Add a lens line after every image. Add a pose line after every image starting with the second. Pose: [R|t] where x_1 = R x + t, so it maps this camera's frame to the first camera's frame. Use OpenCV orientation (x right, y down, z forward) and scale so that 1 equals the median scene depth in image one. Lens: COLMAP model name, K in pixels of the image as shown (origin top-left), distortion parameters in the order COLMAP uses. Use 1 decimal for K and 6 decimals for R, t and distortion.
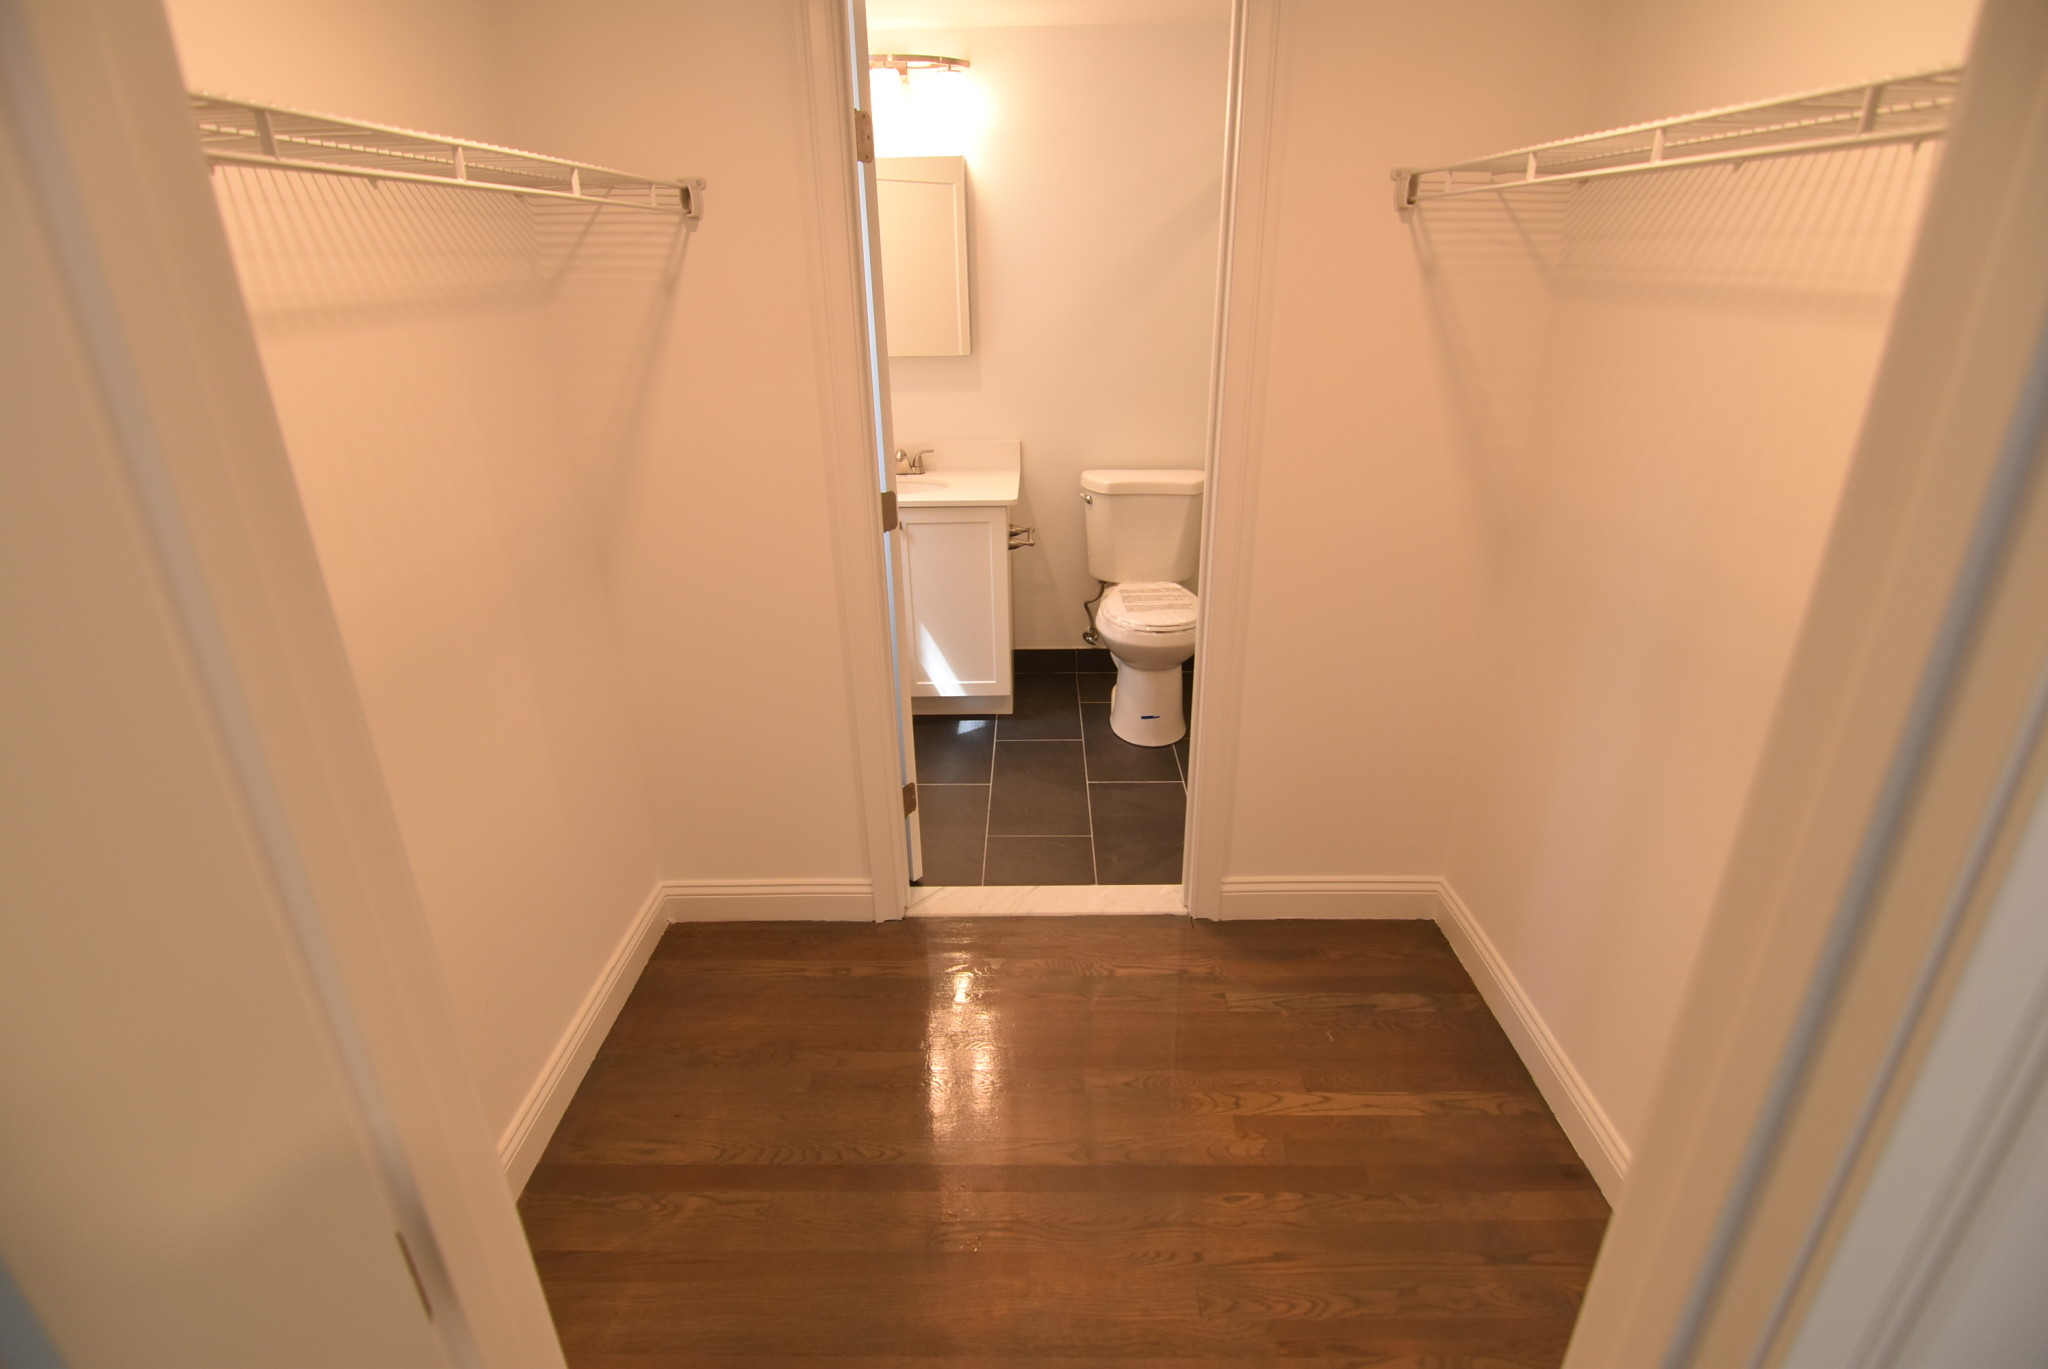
lens RADIAL K [[987.6, 0, 1025.7], [0, 987.6, 669.0], [0, 0, 1]] dist [-0.016062, -0.006052]
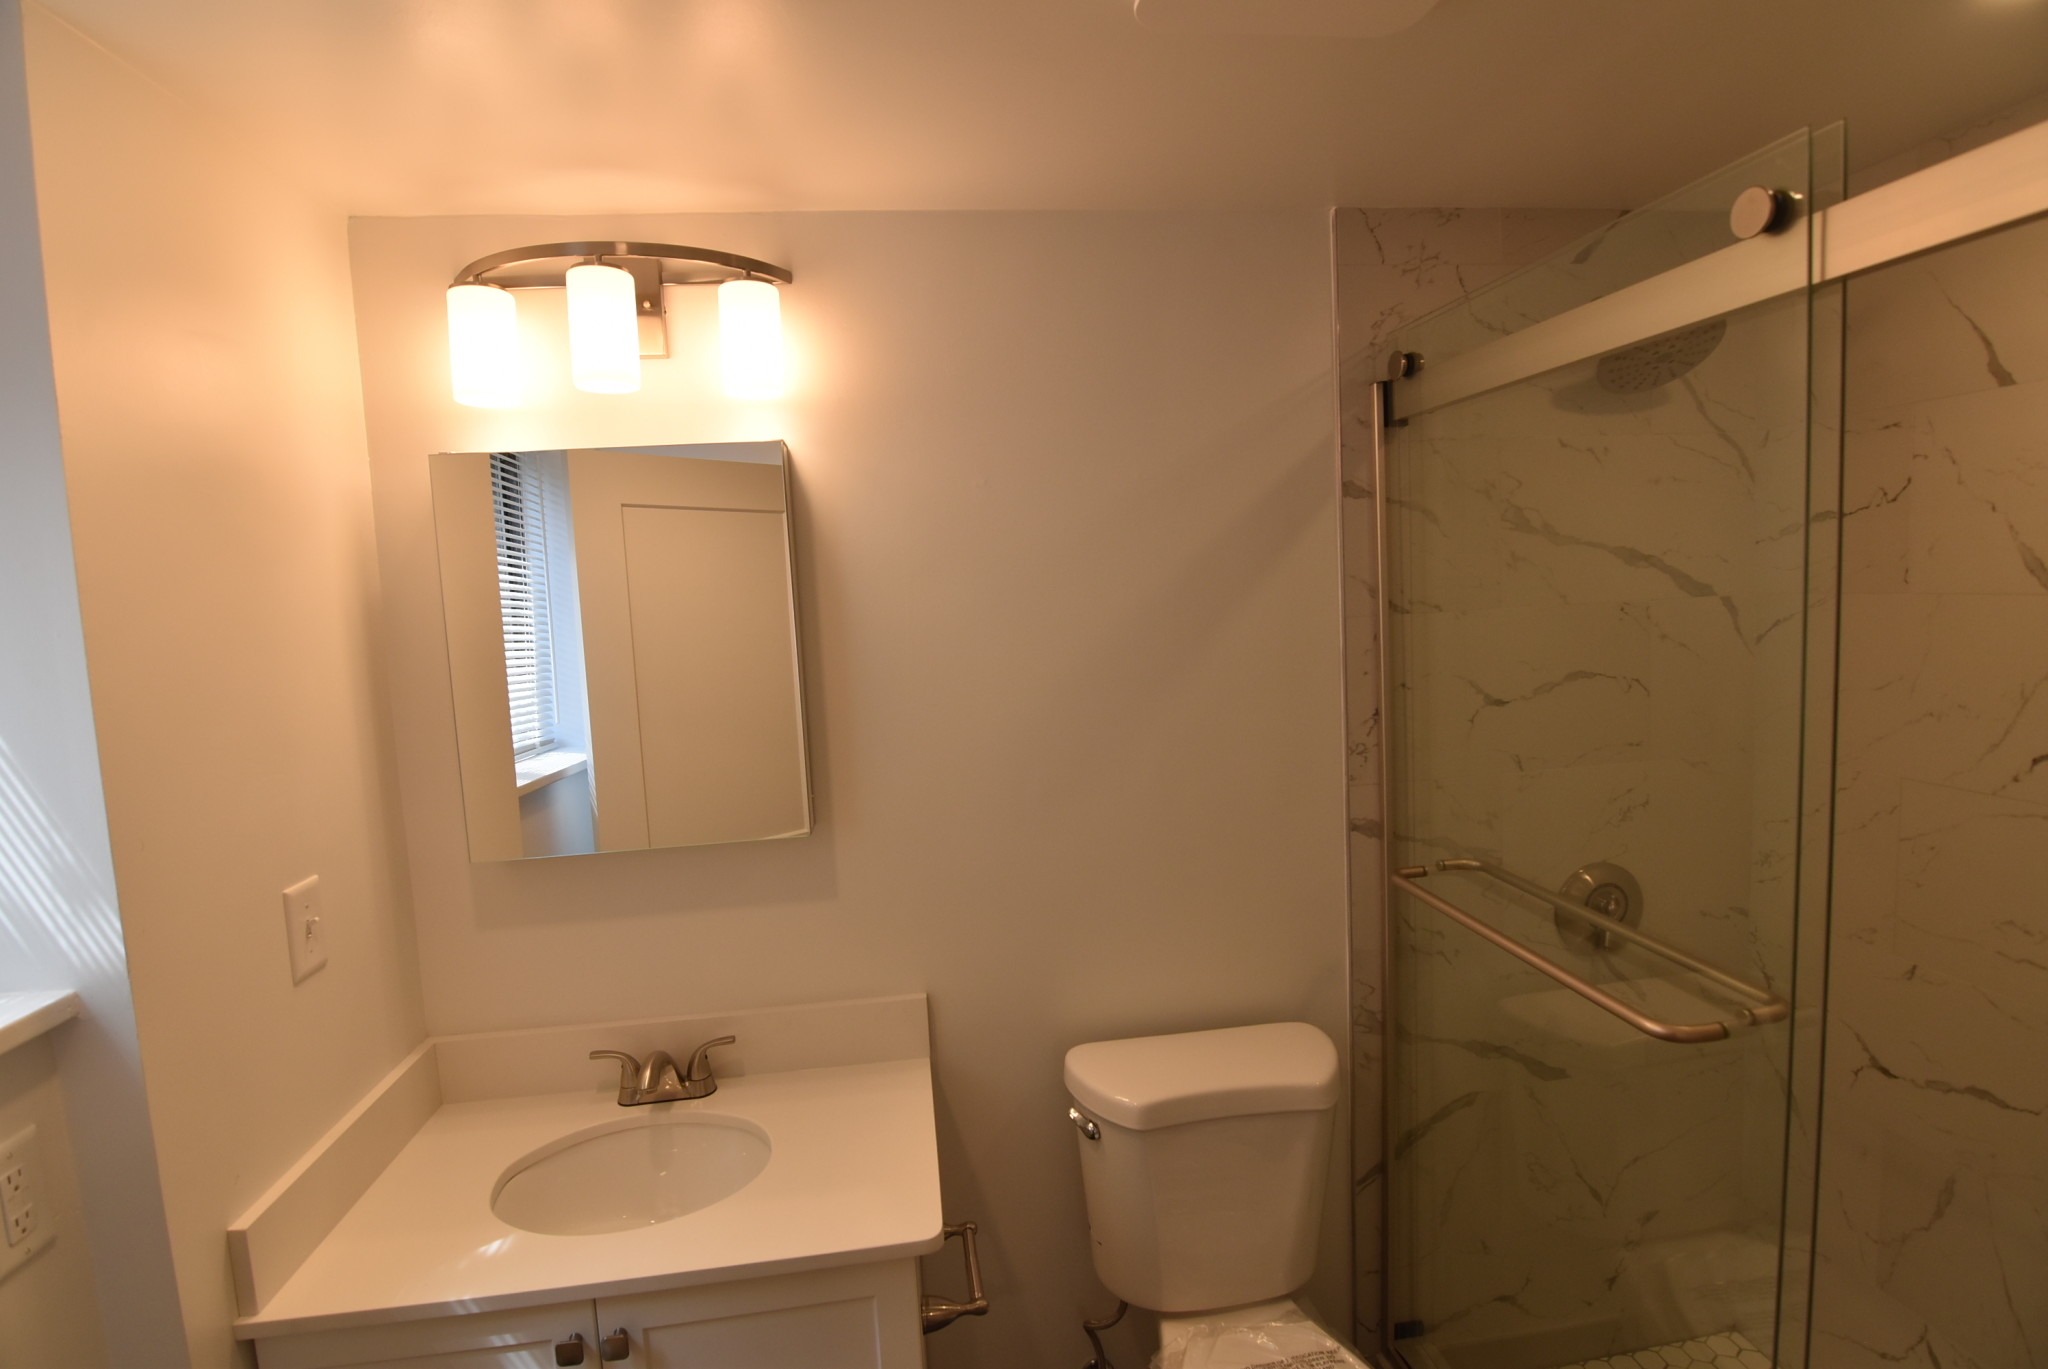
lens RADIAL K [[987.6, 0, 1020.2], [0, 987.6, 674.4], [0, 0, 1]] dist [-0.016062, -0.006052]
pose [[0.988891, -0.046251, 0.141267, -0.021815], [0.086777, 0.951233, -0.296015, -0.243617], [-0.120687, 0.304985, 0.944679, 0.530932]]
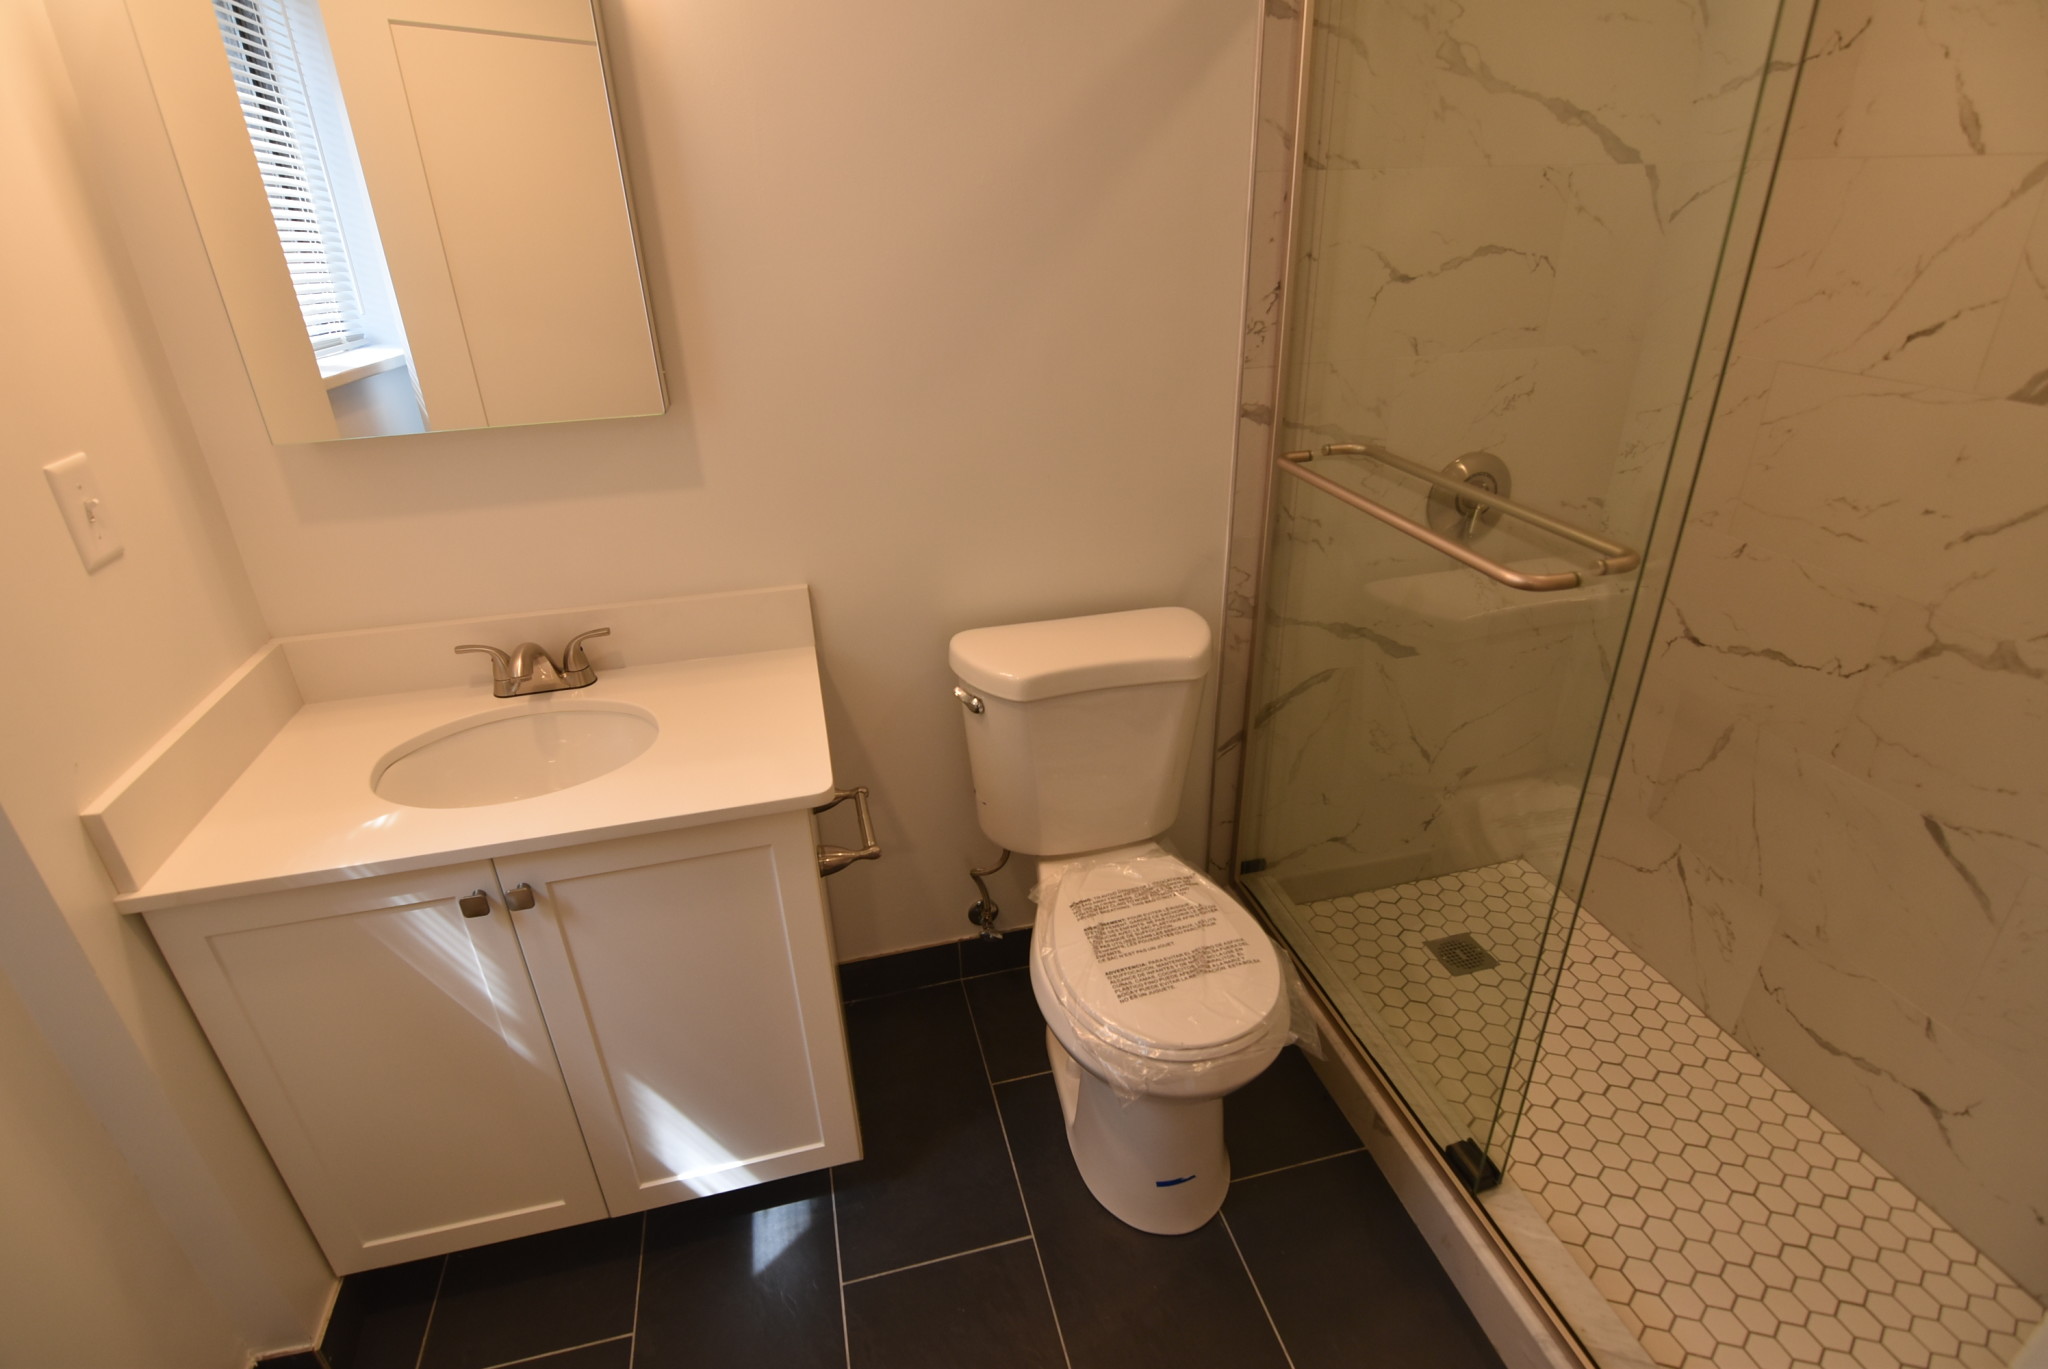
lens RADIAL K [[987.6, 0, 1018.9], [0, 987.6, 677.7], [0, 0, 1]] dist [-0.016062, -0.006052]
pose [[0.967299, -0.121405, 0.222697, -0.018782], [0.109150, 0.991793, 0.066582, -0.217476], [-0.228953, -0.040097, 0.972611, 0.554565]]
